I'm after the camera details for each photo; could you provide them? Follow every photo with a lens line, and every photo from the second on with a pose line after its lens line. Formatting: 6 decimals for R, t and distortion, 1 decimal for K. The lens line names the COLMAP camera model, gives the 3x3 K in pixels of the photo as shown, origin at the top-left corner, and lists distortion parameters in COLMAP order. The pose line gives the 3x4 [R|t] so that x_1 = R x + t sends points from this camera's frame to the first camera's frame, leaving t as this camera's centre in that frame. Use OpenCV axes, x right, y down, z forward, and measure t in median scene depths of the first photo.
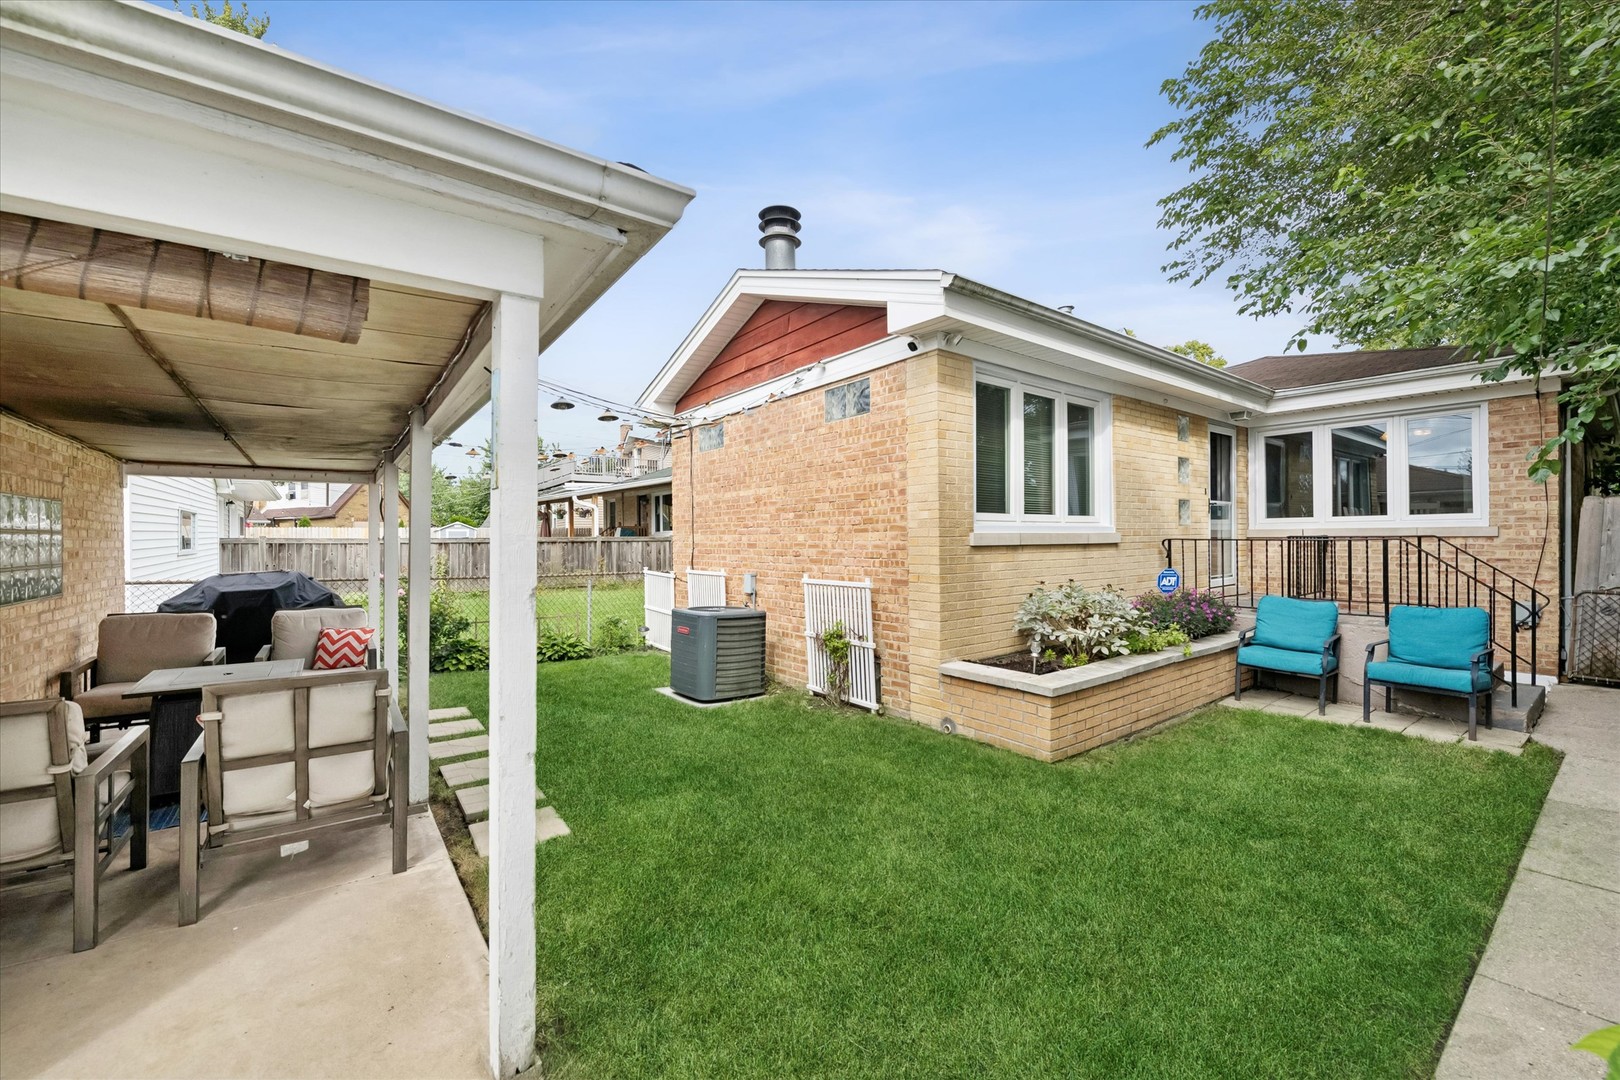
lens RADIAL K [[640.1, 0, 810.0], [0, 640.1, 540.0], [0, 0, 1]] dist [-0.011030, -0.000187]
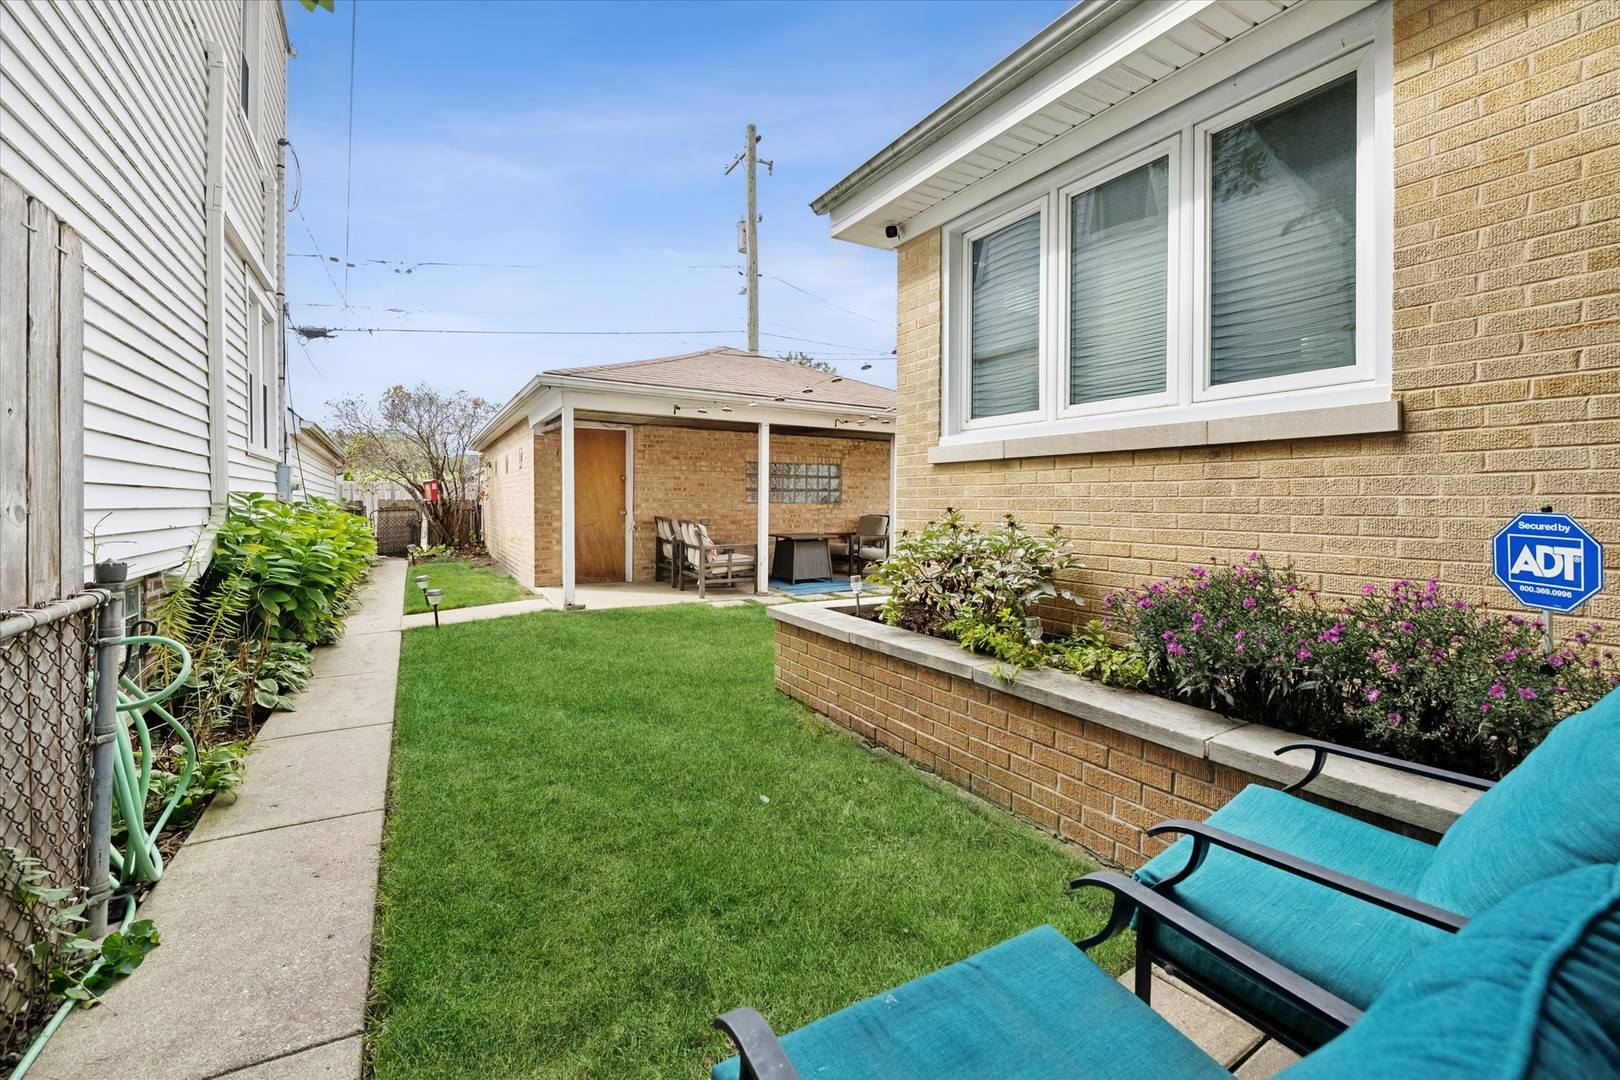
lens RADIAL K [[644.3, 0, 804.9], [0, 644.3, 510.1], [0, 0, 1]] dist [-0.012505, -0.000032]
pose [[-0.094919, 0.020489, -0.995274, 1.065746], [-0.009113, 0.999728, 0.021450, 0.051627], [0.995443, 0.011106, -0.094707, 0.911120]]
